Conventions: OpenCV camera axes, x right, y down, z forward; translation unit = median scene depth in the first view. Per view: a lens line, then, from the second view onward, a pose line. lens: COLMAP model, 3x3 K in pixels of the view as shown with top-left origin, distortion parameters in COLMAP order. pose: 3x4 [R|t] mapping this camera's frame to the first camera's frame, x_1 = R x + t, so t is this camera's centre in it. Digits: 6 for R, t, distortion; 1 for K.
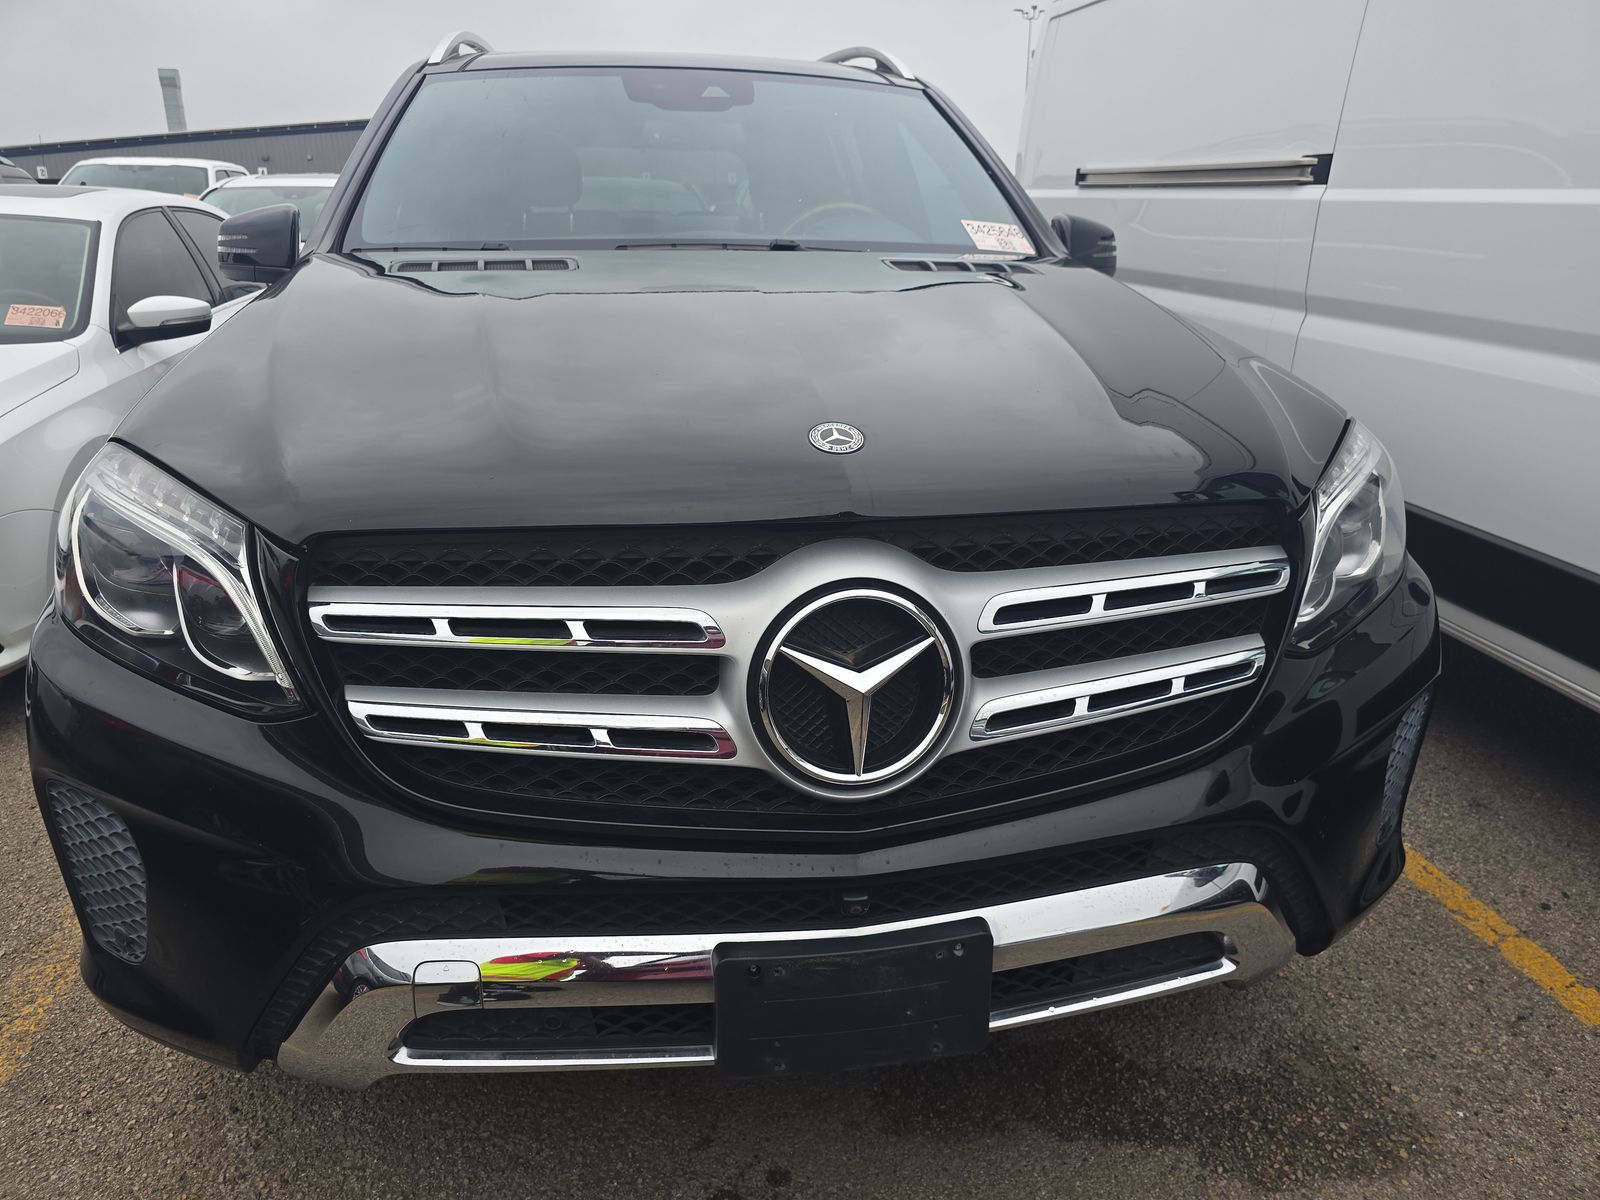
lens RADIAL K [[1084.3, 0, 799.4], [0, 1084.3, 602.7], [0, 0, 1]] dist [-0.005321, 0.001908]
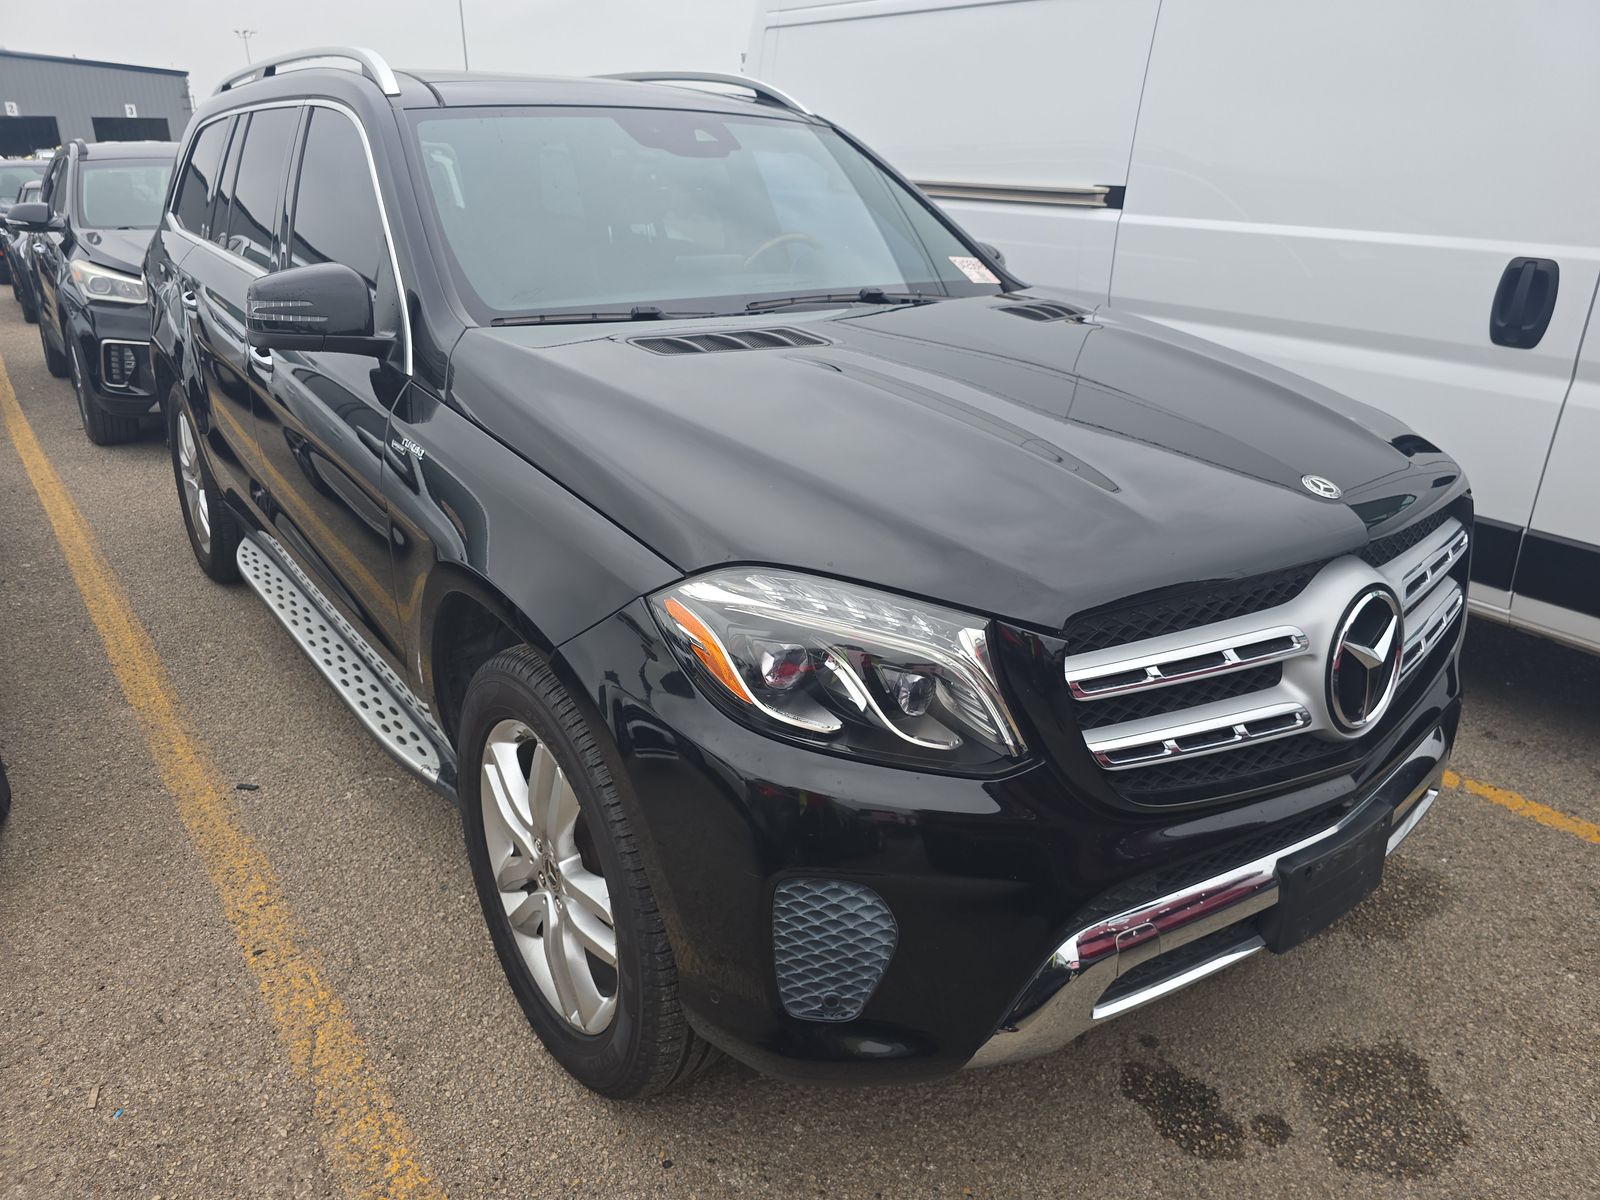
lens RADIAL K [[1084.3, 0, 800.1], [0, 1084.3, 597.3], [0, 0, 1]] dist [-0.005321, 0.001908]
pose [[0.891652, -0.162806, 0.422433, -0.477277], [0.144517, 0.986640, 0.075213, -0.086883], [-0.429035, -0.006015, 0.903268, 0.002079]]
